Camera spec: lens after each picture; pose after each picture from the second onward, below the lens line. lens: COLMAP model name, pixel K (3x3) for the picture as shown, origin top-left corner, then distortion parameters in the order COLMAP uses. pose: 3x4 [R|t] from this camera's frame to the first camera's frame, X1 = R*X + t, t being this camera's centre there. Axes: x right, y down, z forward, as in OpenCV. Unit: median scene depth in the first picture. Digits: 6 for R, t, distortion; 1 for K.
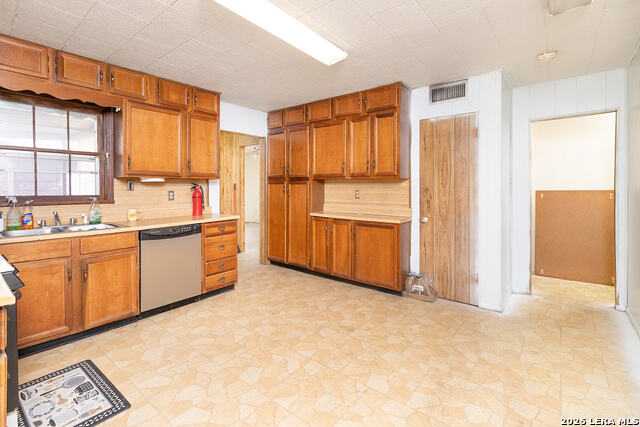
lens RADIAL K [[296.9, 0, 314.6], [0, 296.9, 187.8], [0, 0, 1]] dist [0.002141, 0.000197]
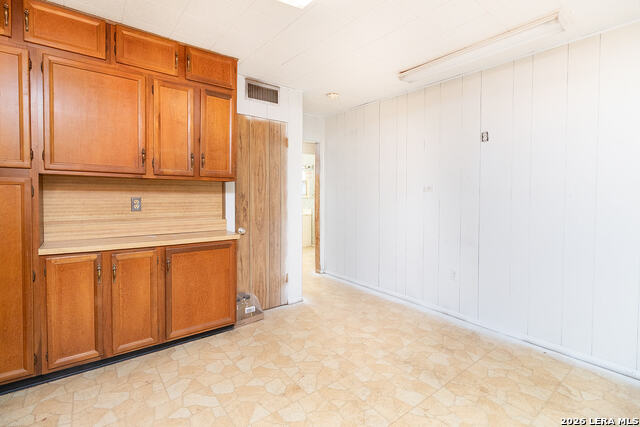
lens RADIAL K [[299.1, 0, 321.3], [0, 299.1, 200.0], [0, 0, 1]] dist [0.000500, 0.000097]
pose [[0.219681, -0.021550, 0.975334, -0.451579], [-0.006858, 0.999697, 0.023633, -0.004770], [-0.975548, -0.011880, 0.219467, 0.613285]]
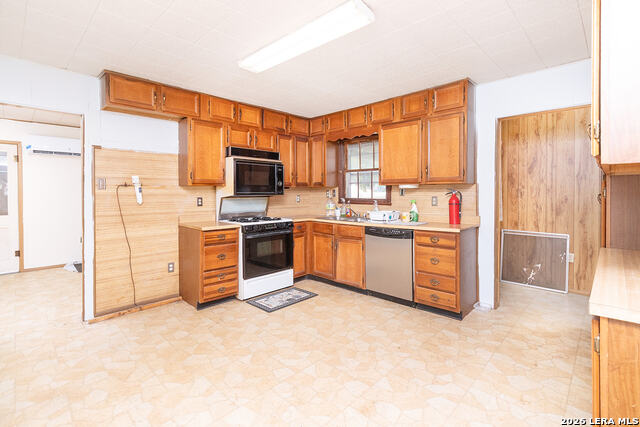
lens RADIAL K [[303.7, 0, 321.0], [0, 303.7, 191.0], [0, 0, 1]] dist [-0.002266, -0.000461]
pose [[-0.077593, -0.003745, -0.996978, 0.626469], [-0.001375, 0.999992, -0.003649, -0.004608], [0.996984, 0.001088, -0.077598, 0.746704]]
